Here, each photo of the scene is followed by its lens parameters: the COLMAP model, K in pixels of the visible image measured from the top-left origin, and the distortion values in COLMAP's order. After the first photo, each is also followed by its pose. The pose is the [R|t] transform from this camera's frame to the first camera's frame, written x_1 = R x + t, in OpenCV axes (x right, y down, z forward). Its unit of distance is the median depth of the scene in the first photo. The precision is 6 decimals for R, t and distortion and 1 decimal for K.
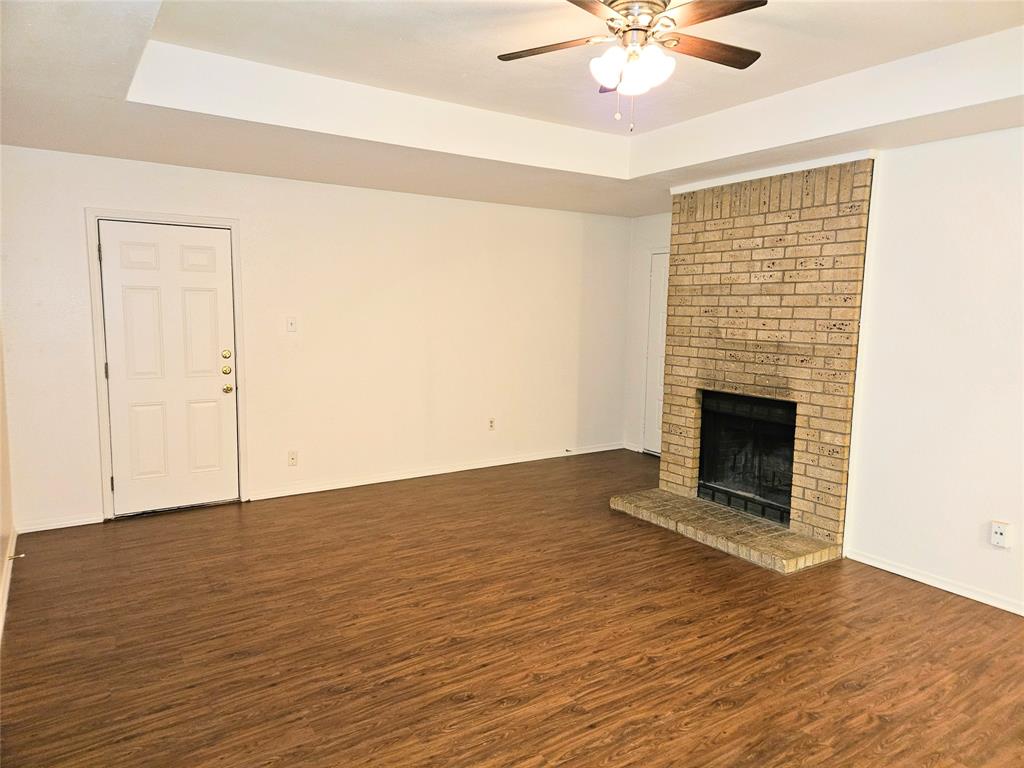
lens RADIAL K [[685.1, 0, 512.7], [0, 685.1, 384.2], [0, 0, 1]] dist [0.051476, -0.010578]
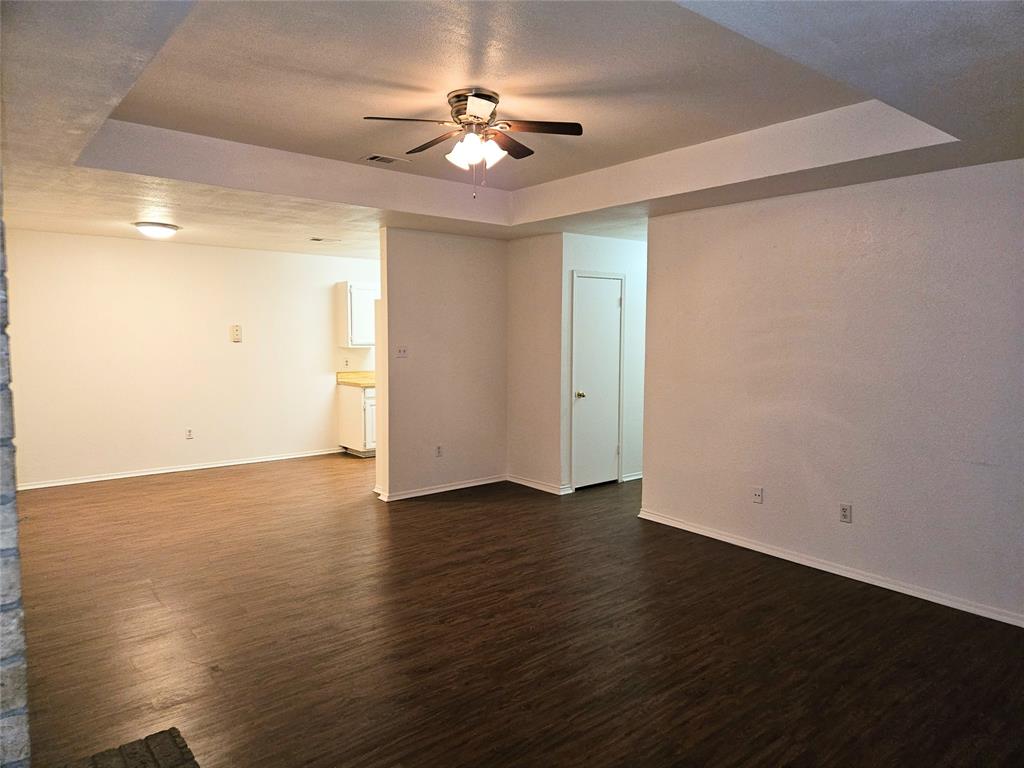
lens RADIAL K [[685.1, 0, 517.0], [0, 685.1, 386.4], [0, 0, 1]] dist [0.051476, -0.010578]
pose [[-0.994153, -0.009042, -0.107599, 0.185819], [-0.030668, 0.979097, 0.201070, -0.231590], [0.103532, 0.203194, -0.973650, 1.923763]]
